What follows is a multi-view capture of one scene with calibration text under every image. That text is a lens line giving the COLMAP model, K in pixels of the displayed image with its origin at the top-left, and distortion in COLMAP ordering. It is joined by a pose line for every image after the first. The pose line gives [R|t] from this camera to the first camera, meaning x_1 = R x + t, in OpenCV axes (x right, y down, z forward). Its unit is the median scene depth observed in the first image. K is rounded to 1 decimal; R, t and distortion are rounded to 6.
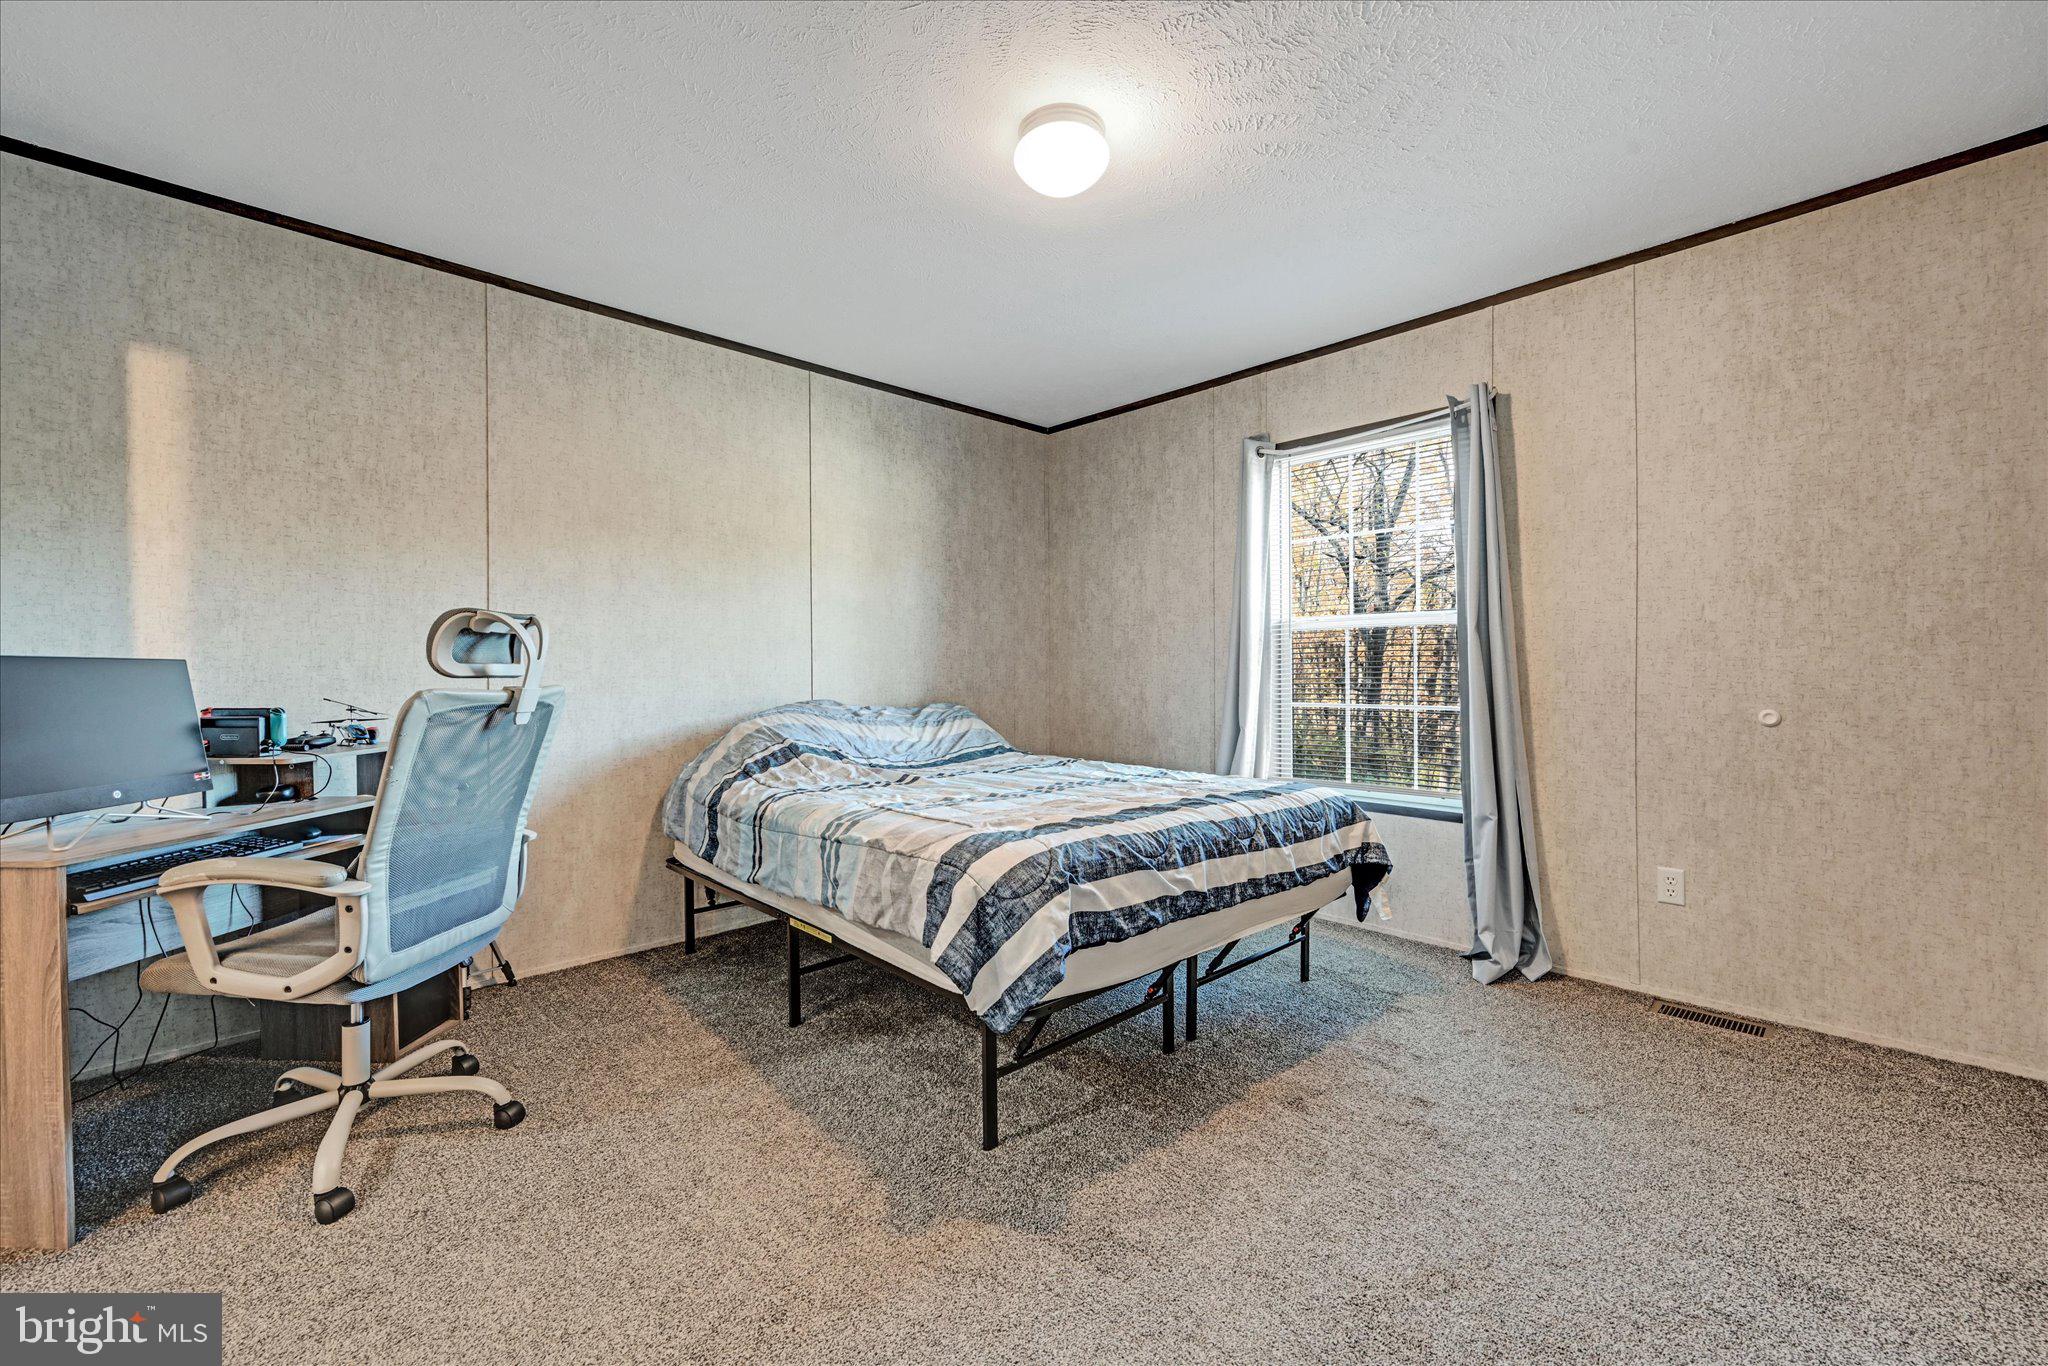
lens RADIAL K [[814.9, 0, 1012.1], [0, 814.9, 683.4], [0, 0, 1]] dist [-0.001819, 0.000071]
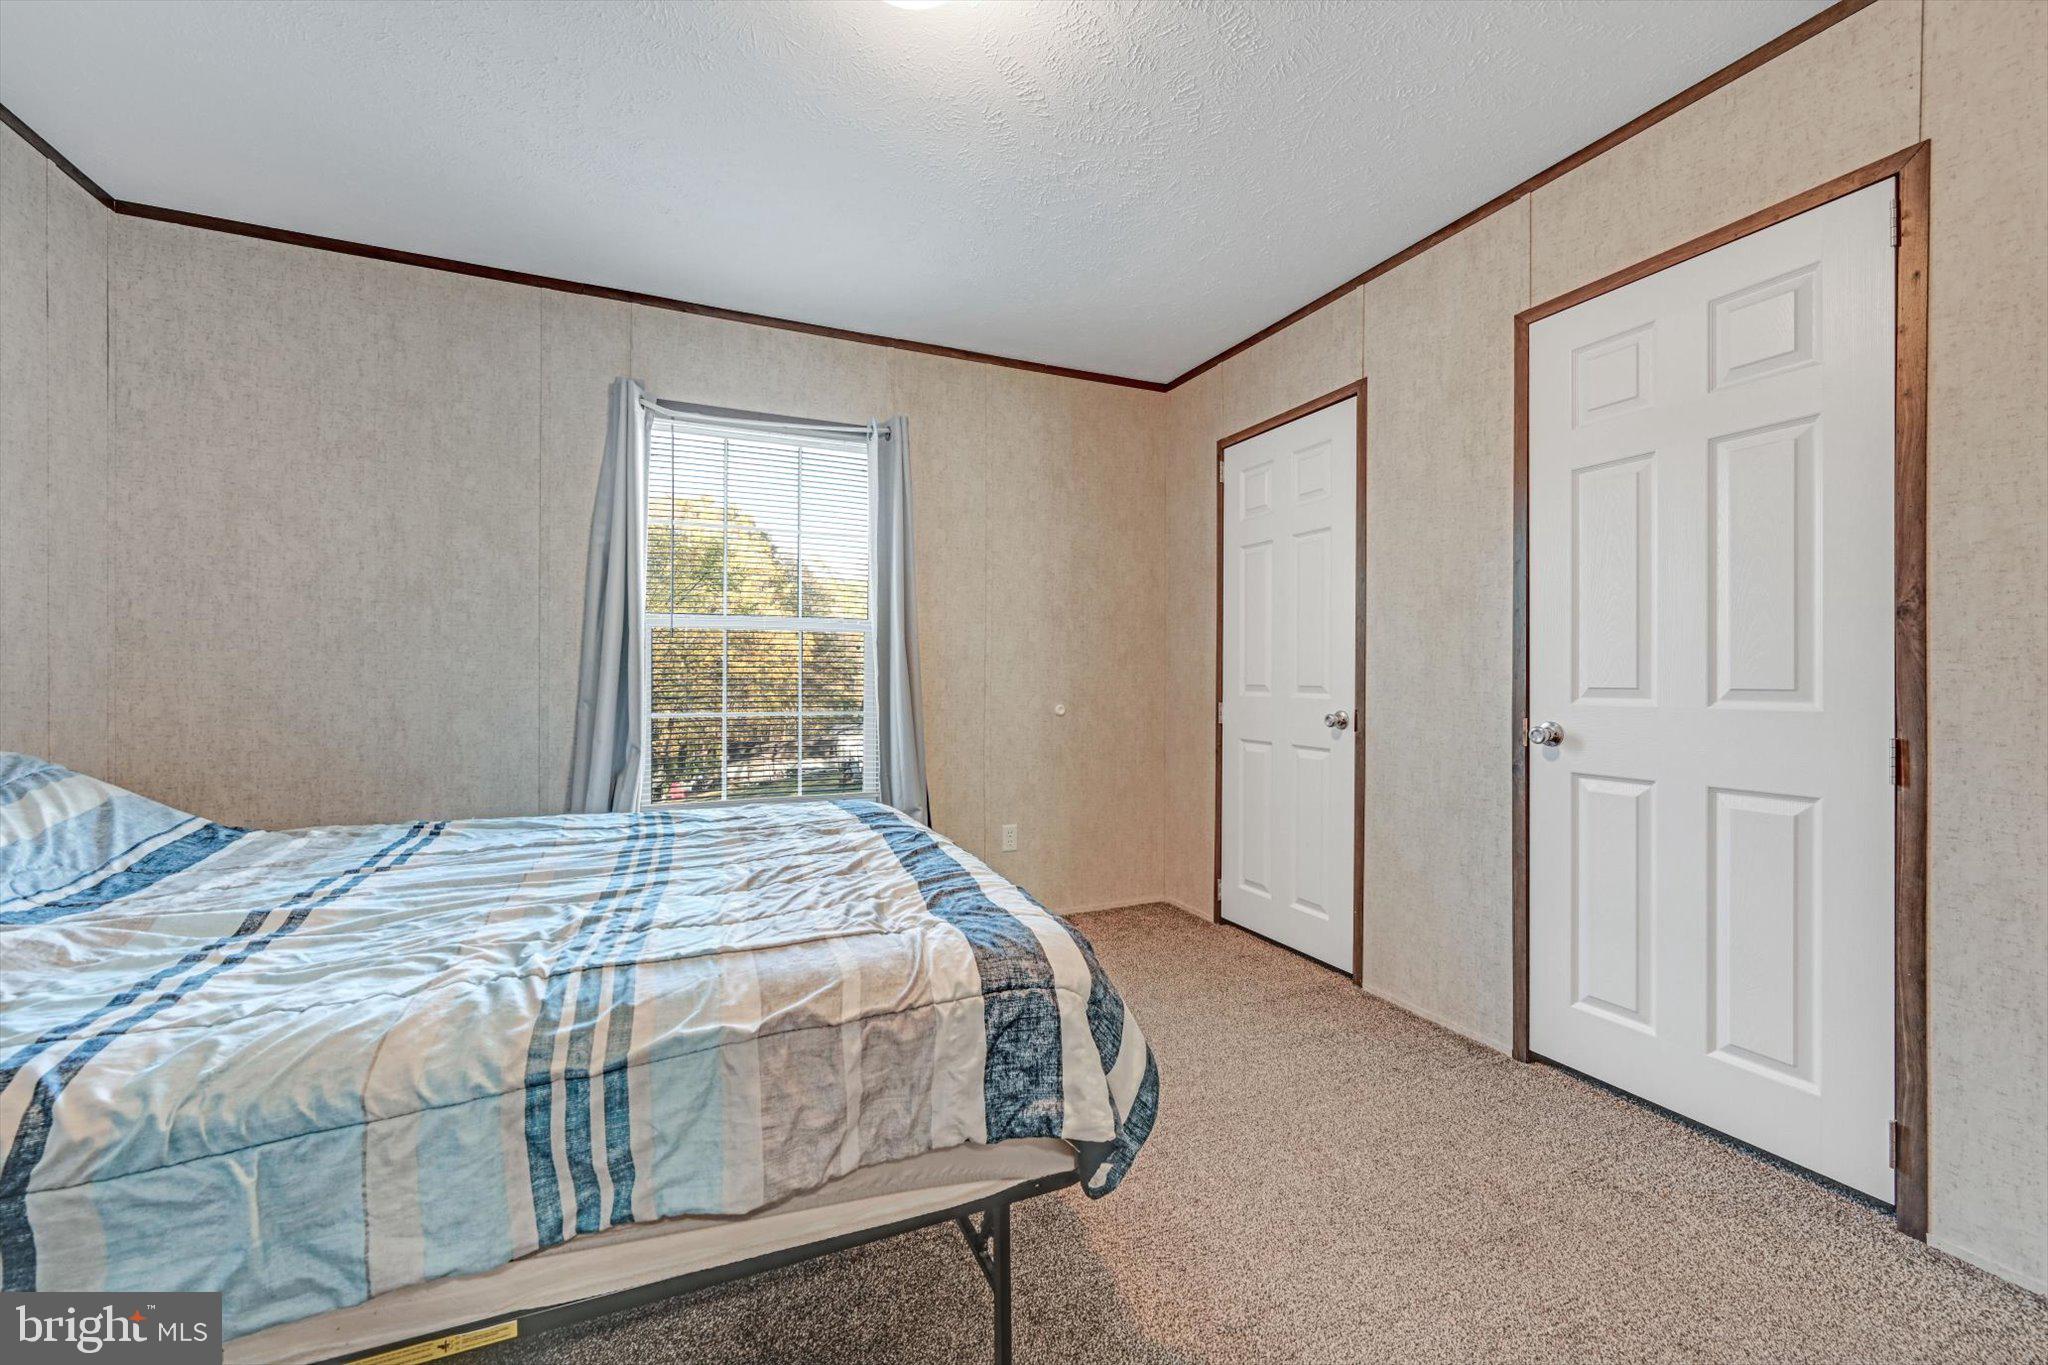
lens RADIAL K [[814.9, 0, 1012.1], [0, 814.9, 682.9], [0, 0, 1]] dist [-0.001819, 0.000071]
pose [[0.337621, -0.003179, 0.941277, -0.469114], [0.007507, 0.999972, 0.000685, -0.008499], [-0.941252, 0.006835, 0.337635, 0.557888]]
